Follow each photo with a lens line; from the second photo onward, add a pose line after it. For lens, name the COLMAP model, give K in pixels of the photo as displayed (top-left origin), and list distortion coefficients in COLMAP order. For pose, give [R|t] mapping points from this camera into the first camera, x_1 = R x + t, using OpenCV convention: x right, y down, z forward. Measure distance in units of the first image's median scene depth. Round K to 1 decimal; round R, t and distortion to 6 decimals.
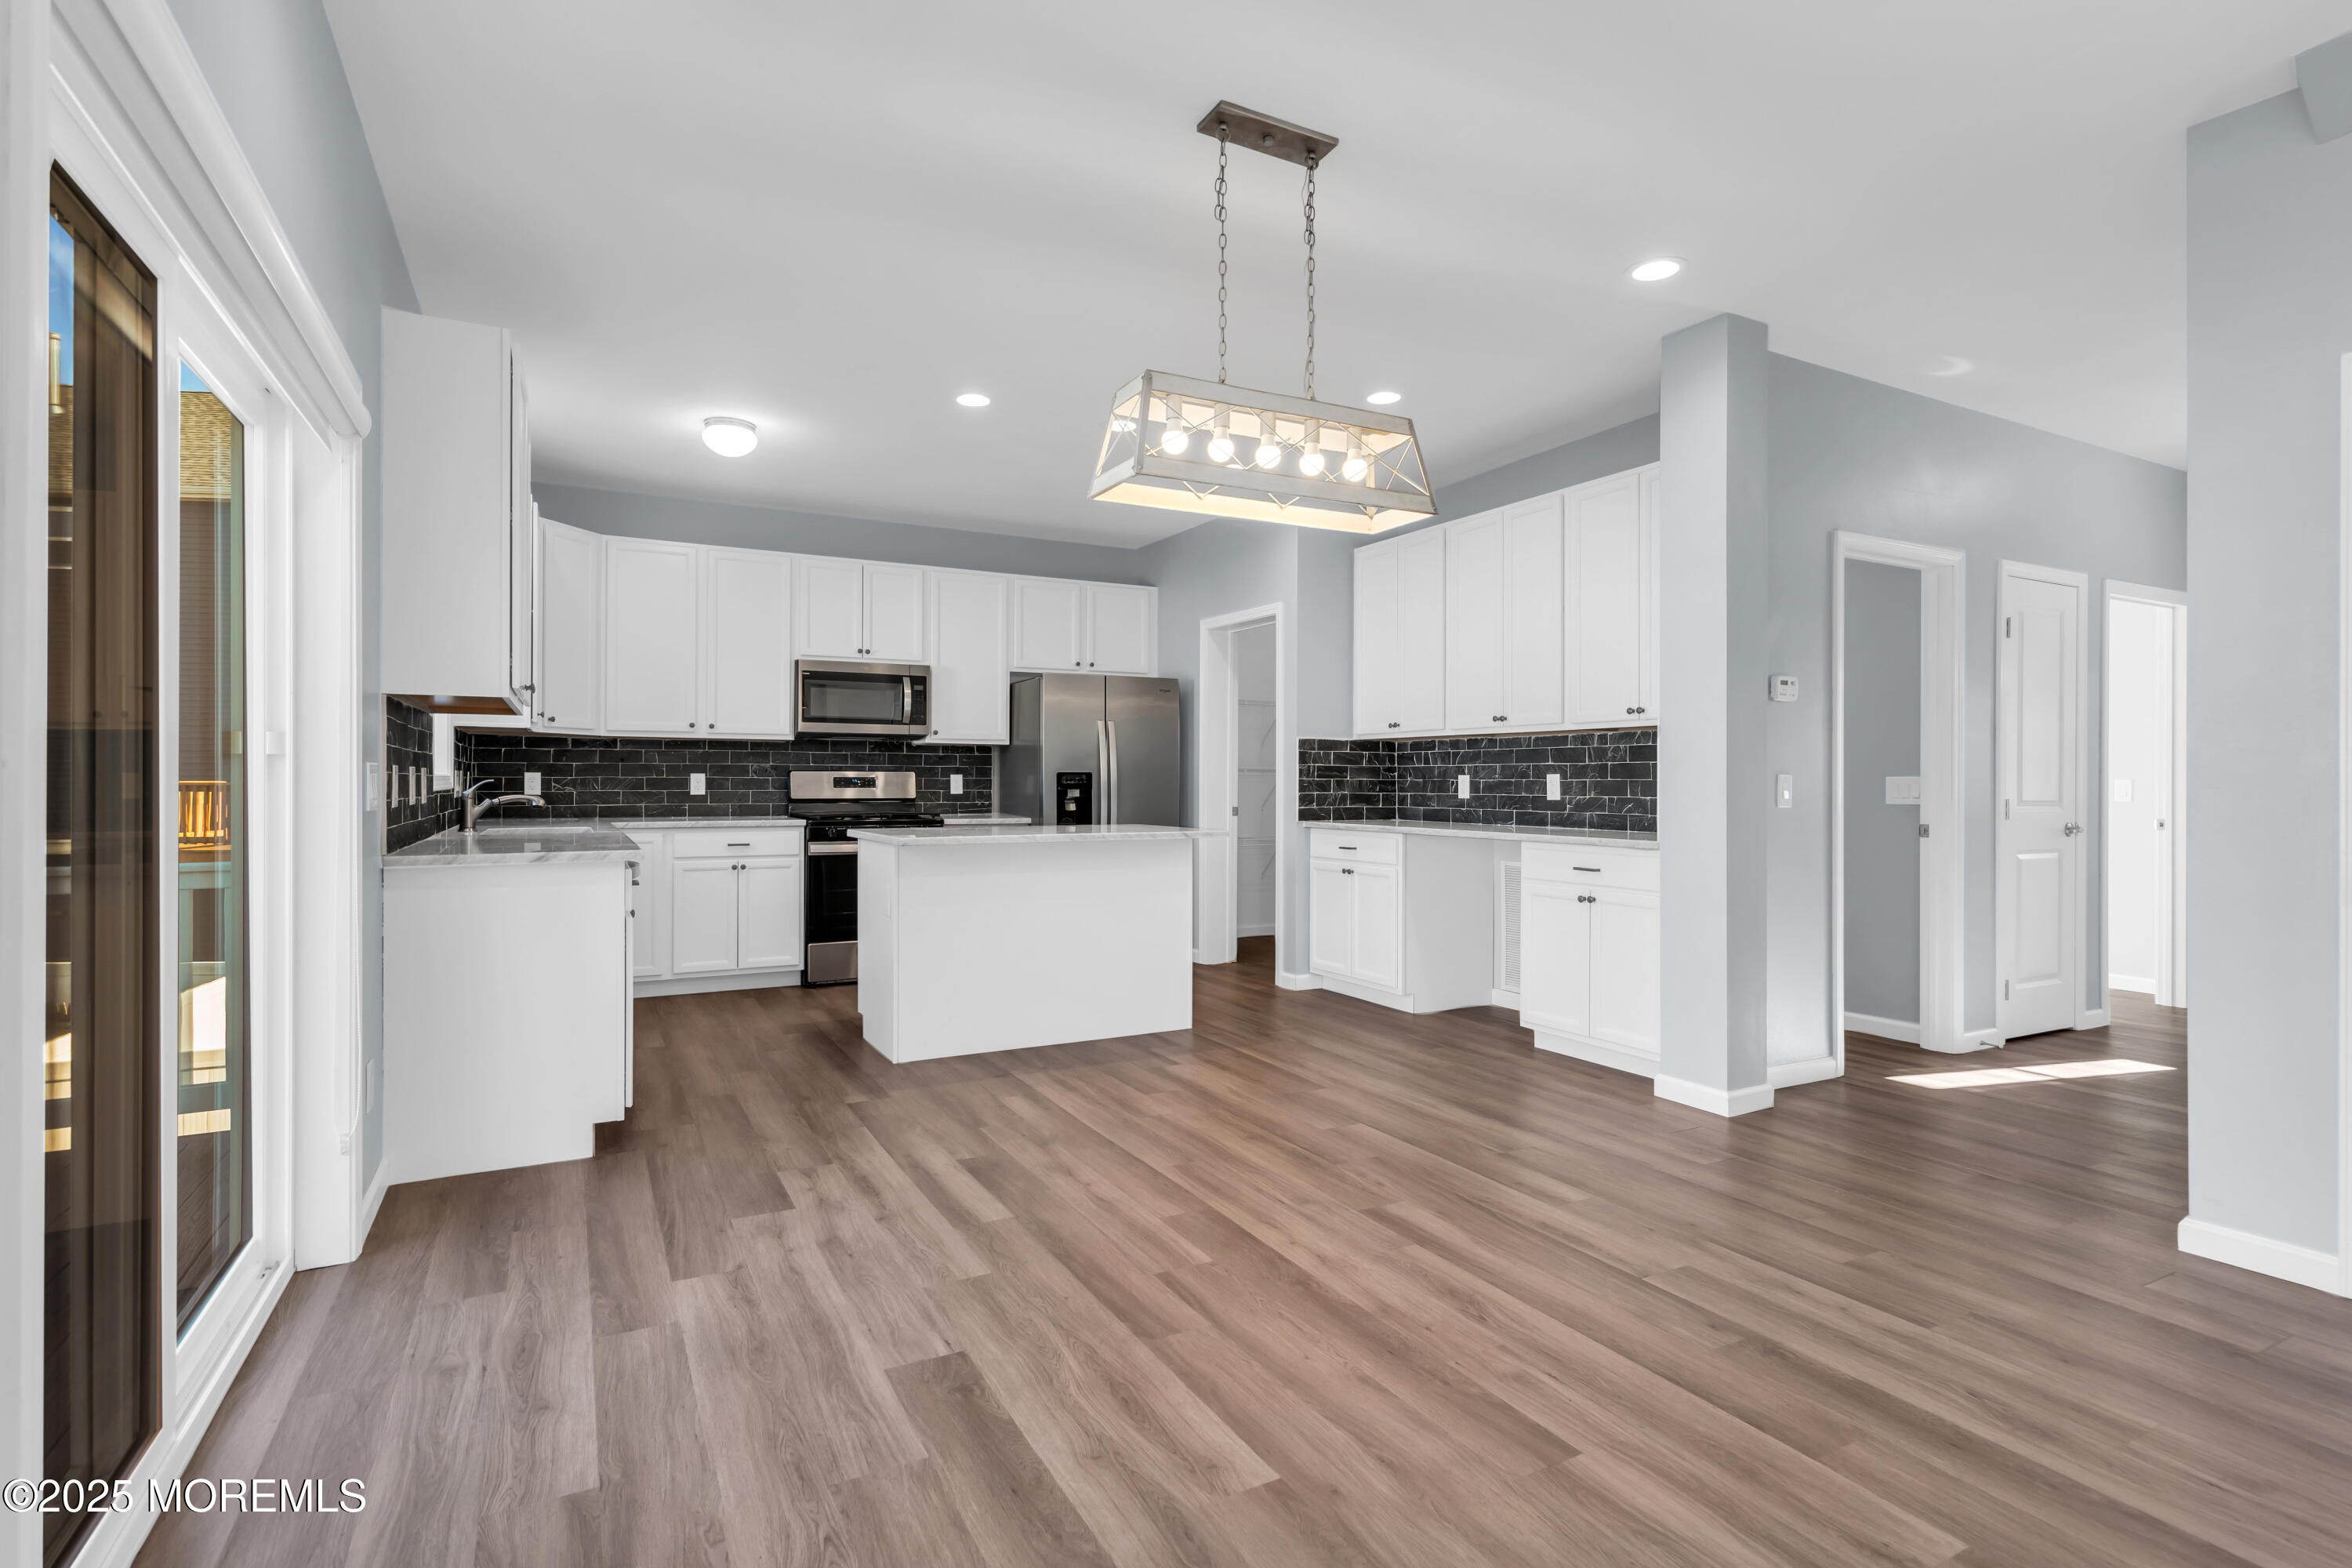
lens RADIAL K [[1129.3, 0, 1163.6], [0, 1129.3, 779.9], [0, 0, 1]] dist [-0.001178, 0.000239]
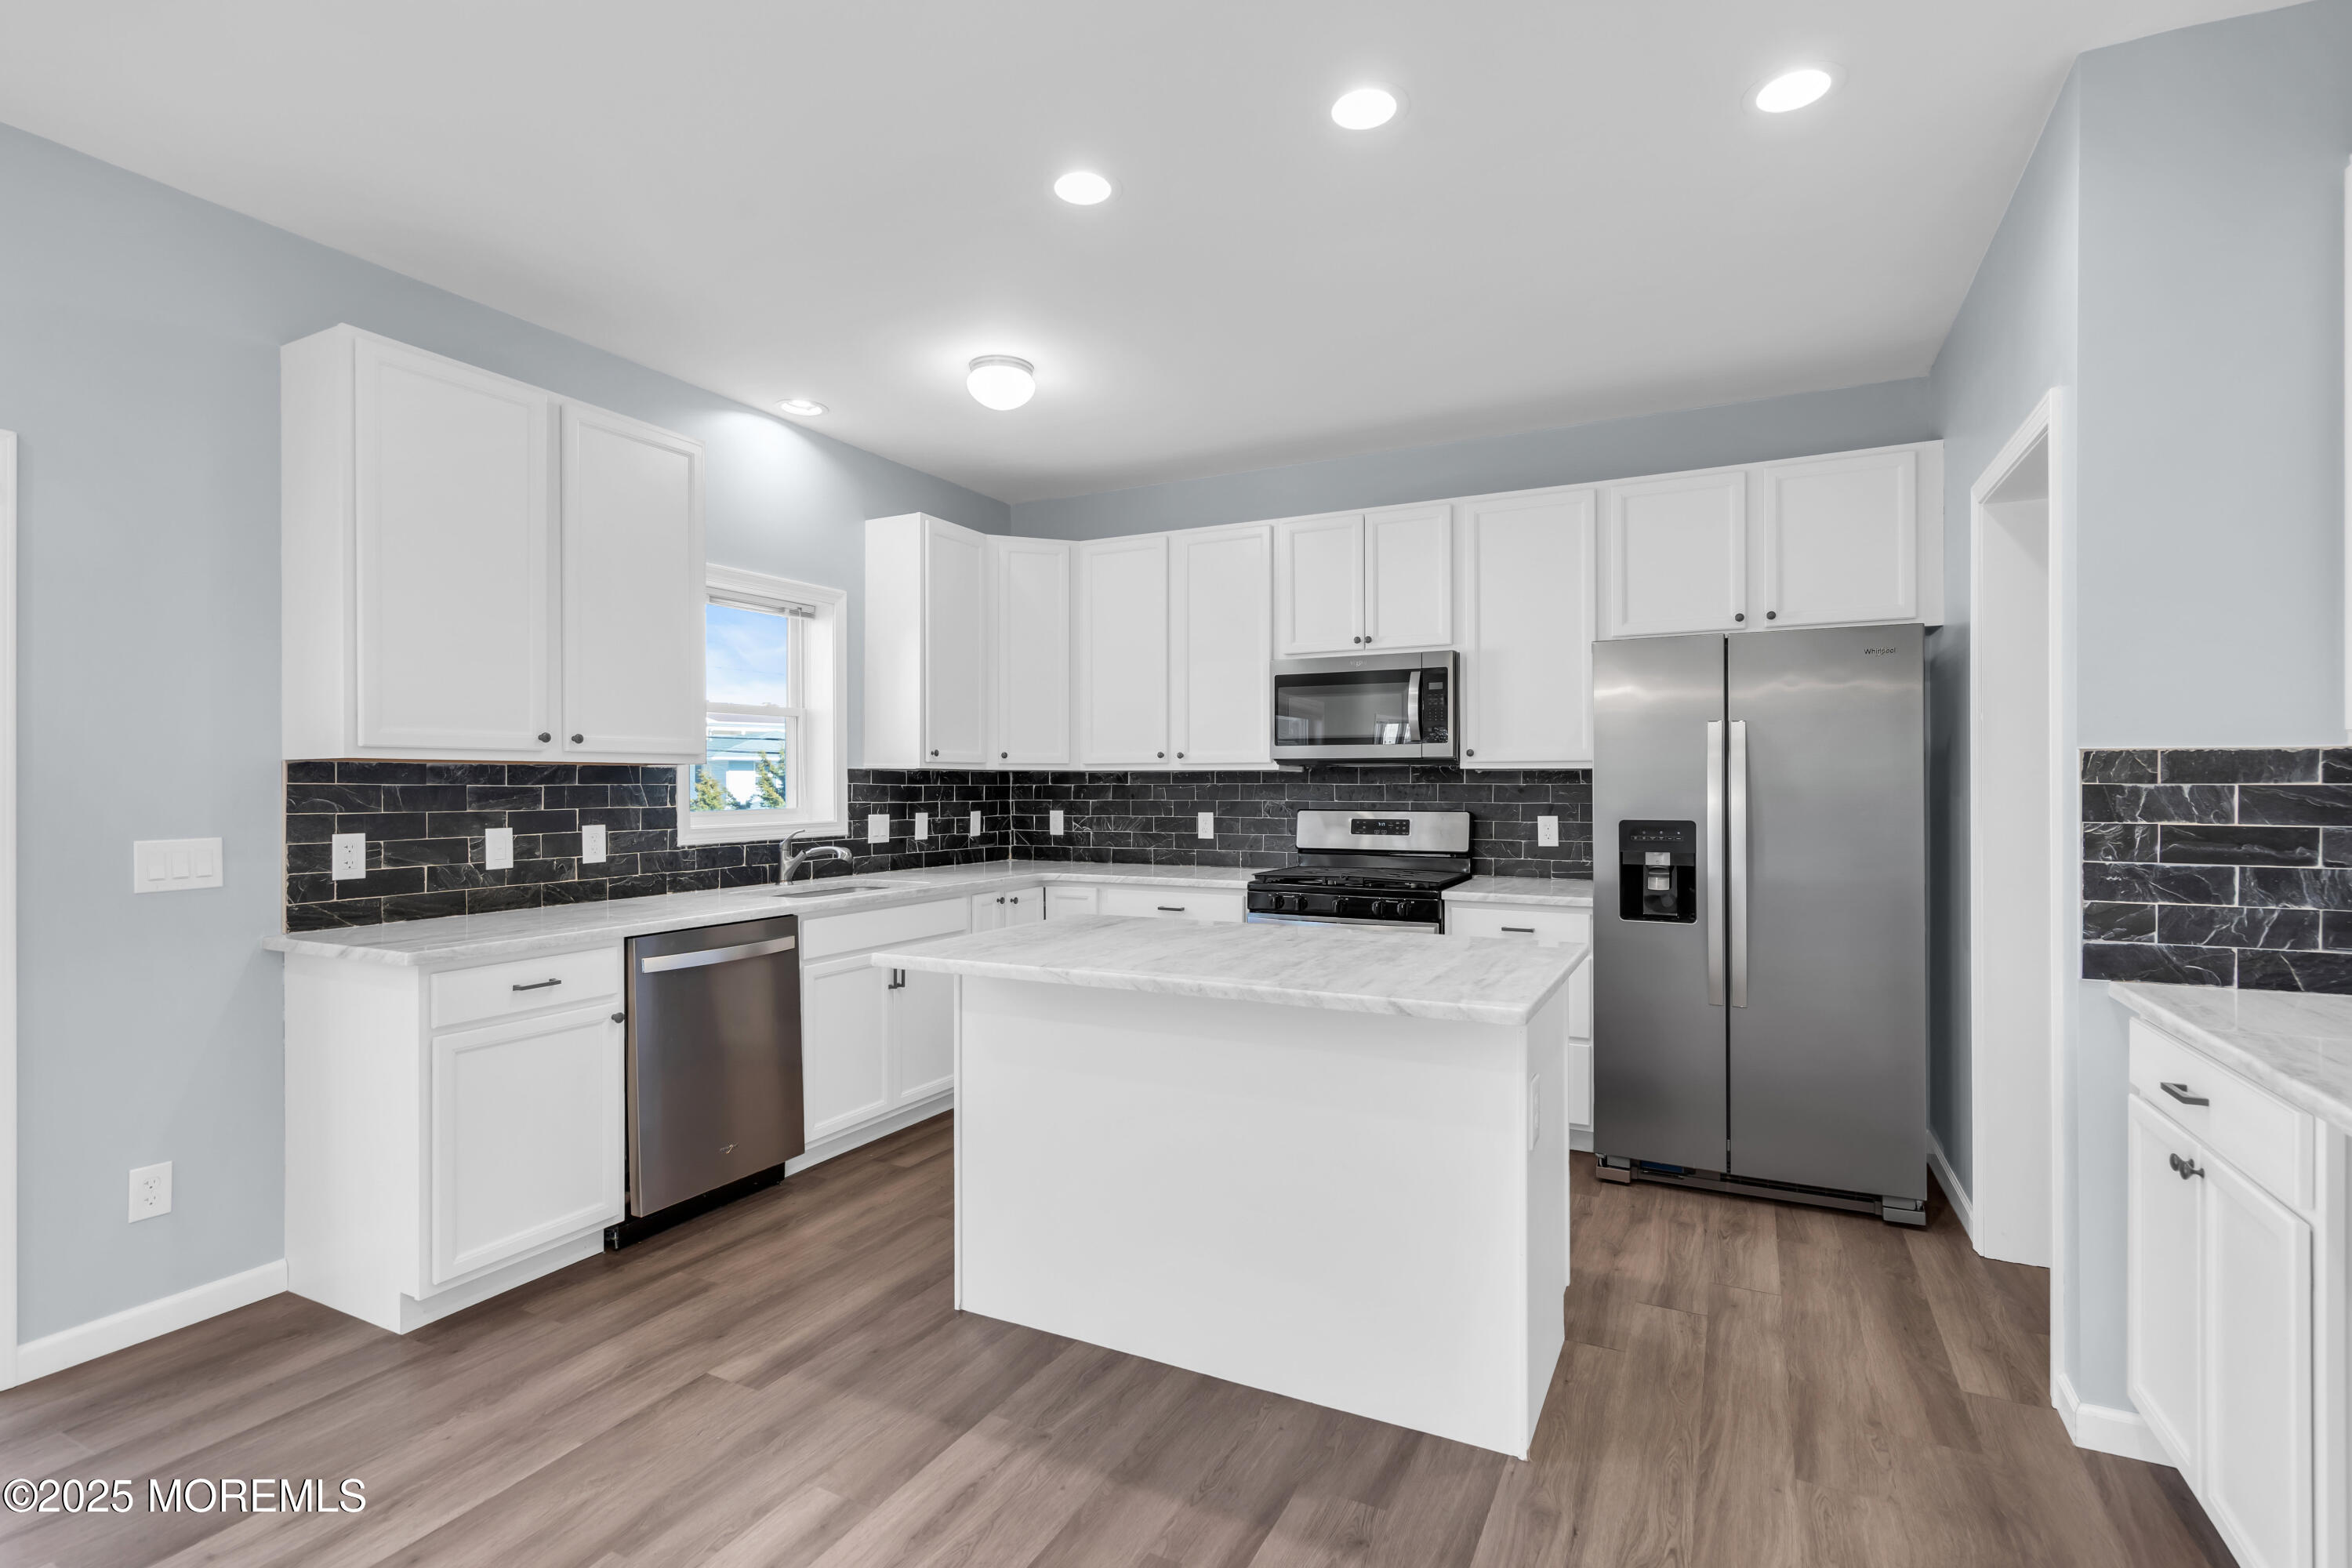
lens RADIAL K [[1108.4, 0, 1169.3], [0, 1108.4, 786.2], [0, 0, 1]] dist [0.000153, 0.000404]
pose [[0.569493, -0.002146, -0.821993, 0.271098], [0.004466, 0.999990, 0.000483, -0.029608], [0.821984, -0.003946, 0.569497, 0.616331]]
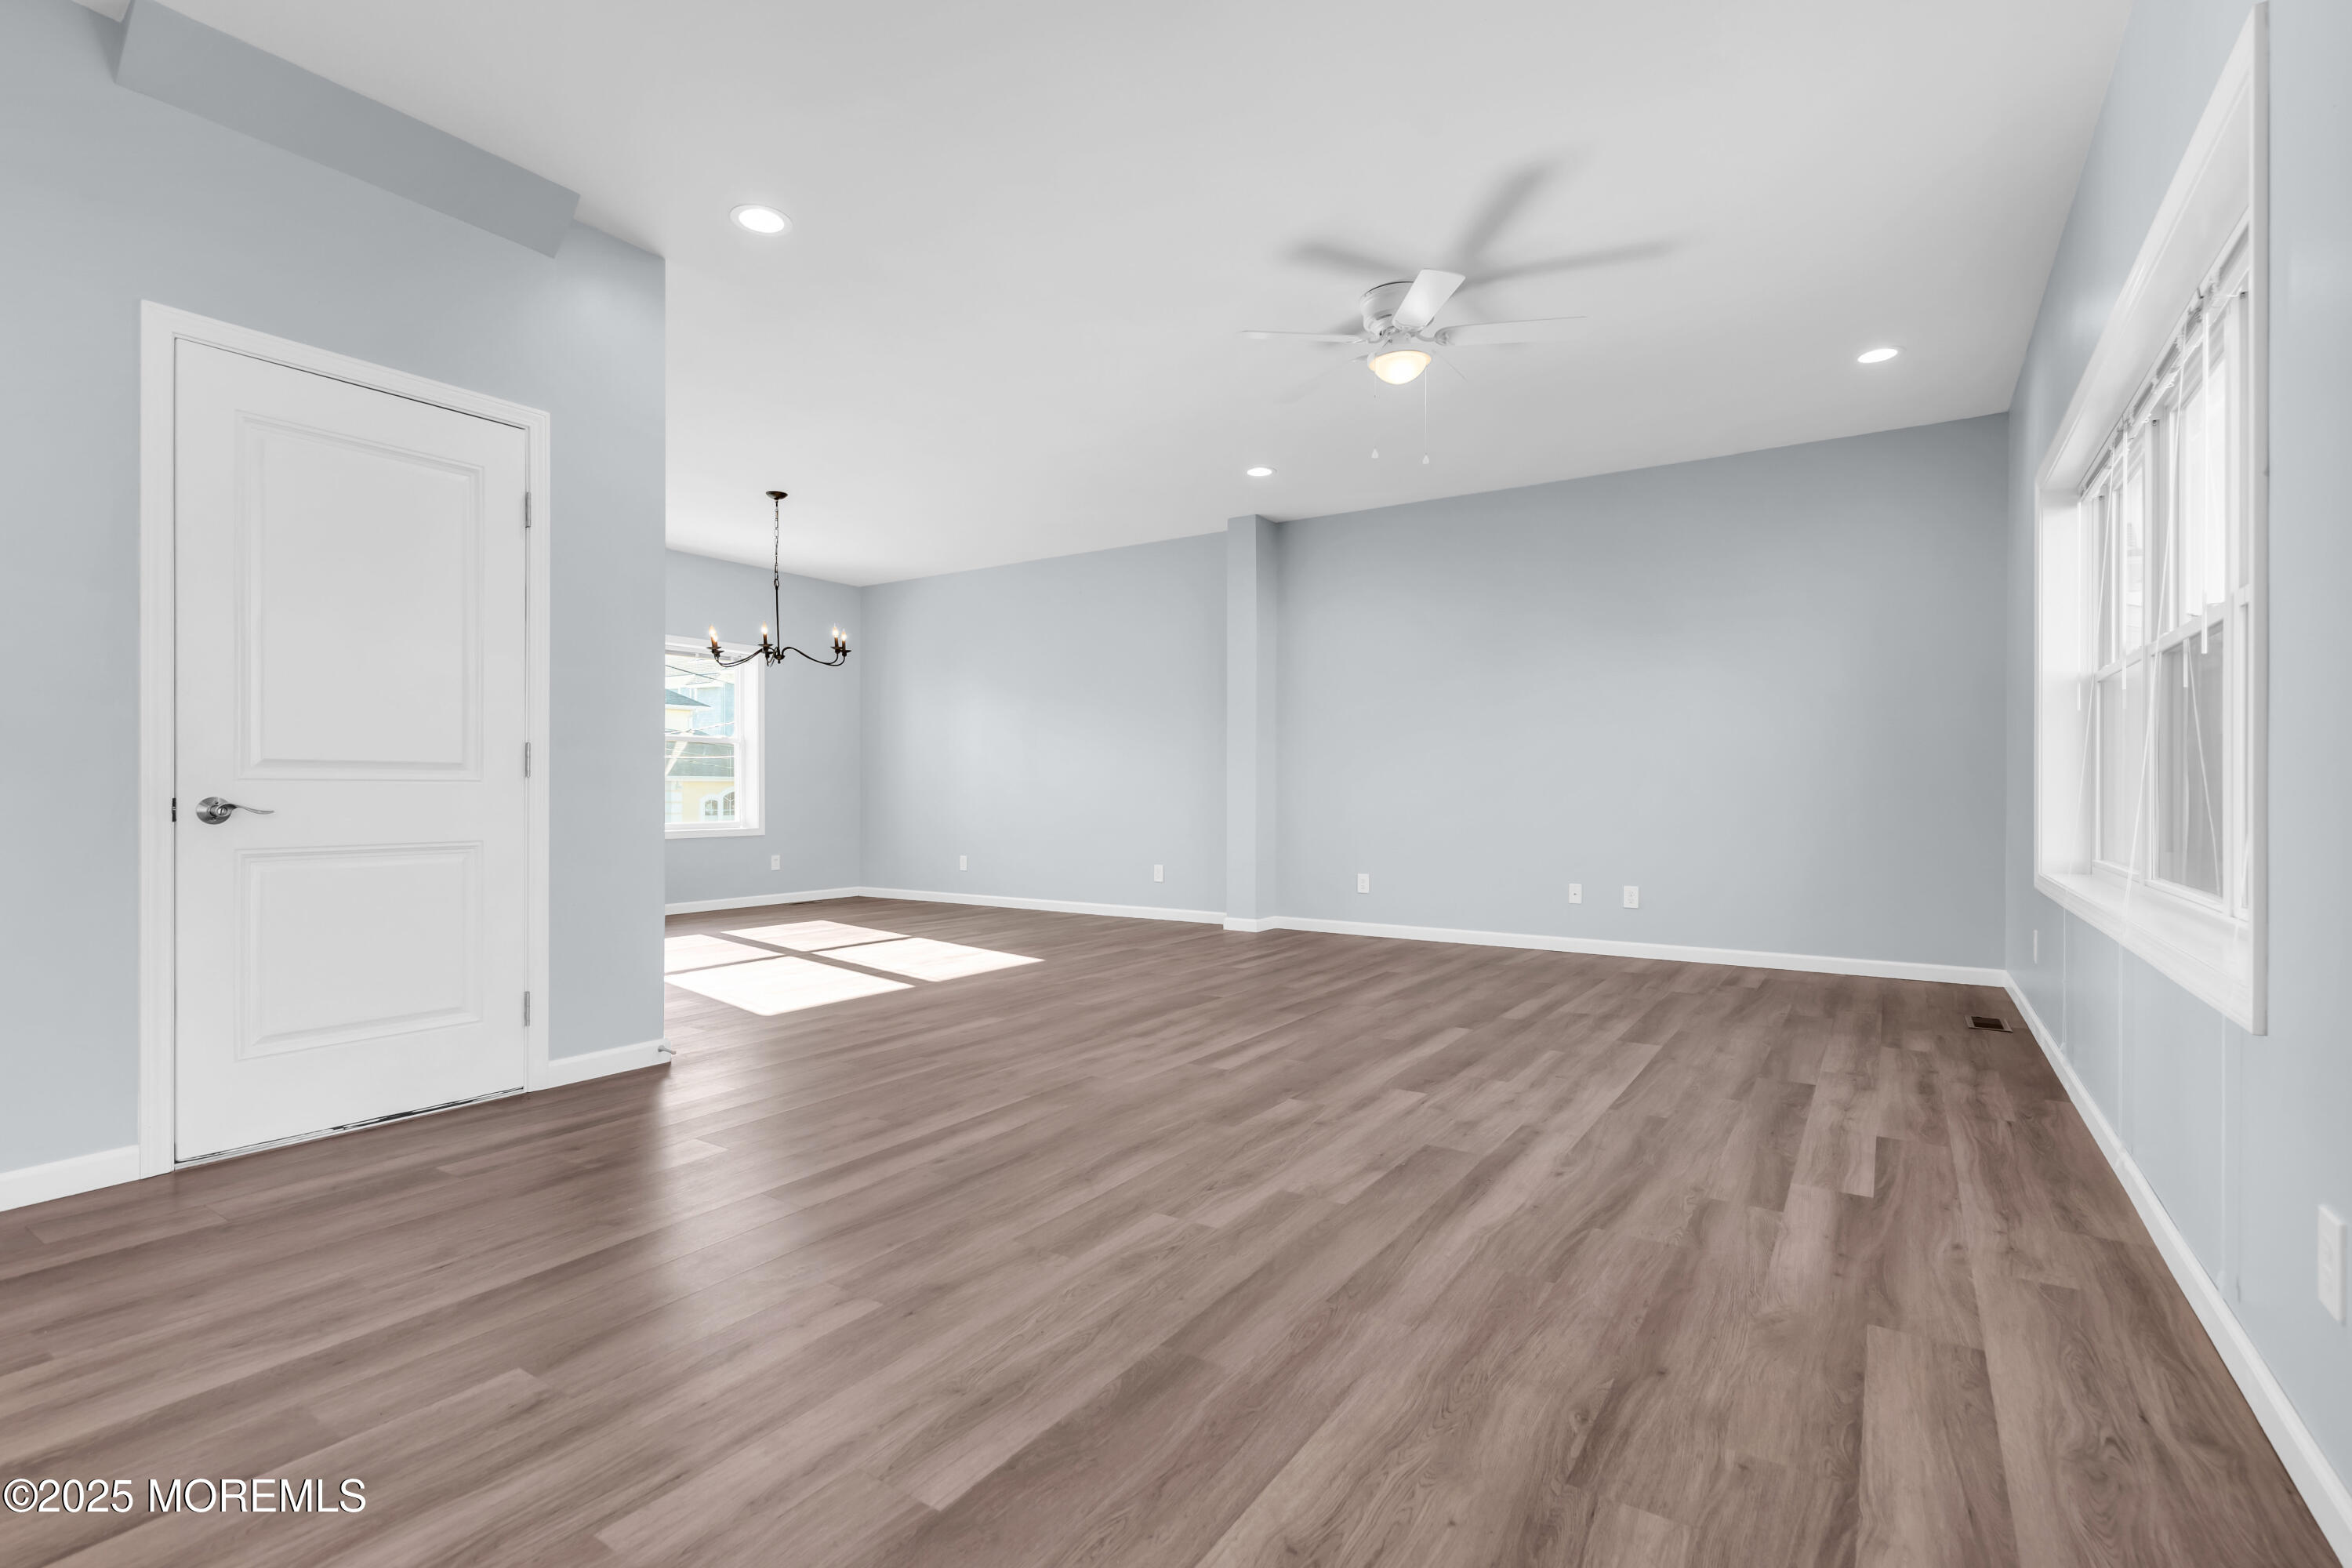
lens RADIAL K [[1093.6, 0, 1168.8], [0, 1093.6, 776.8], [0, 0, 1]] dist [-0.000423, 0.000001]
pose [[-0.477731, 0.007023, 0.878478, -0.153582], [-0.002803, 0.999951, -0.009519, 0.037486], [-0.878502, -0.007010, -0.477688, 0.291993]]
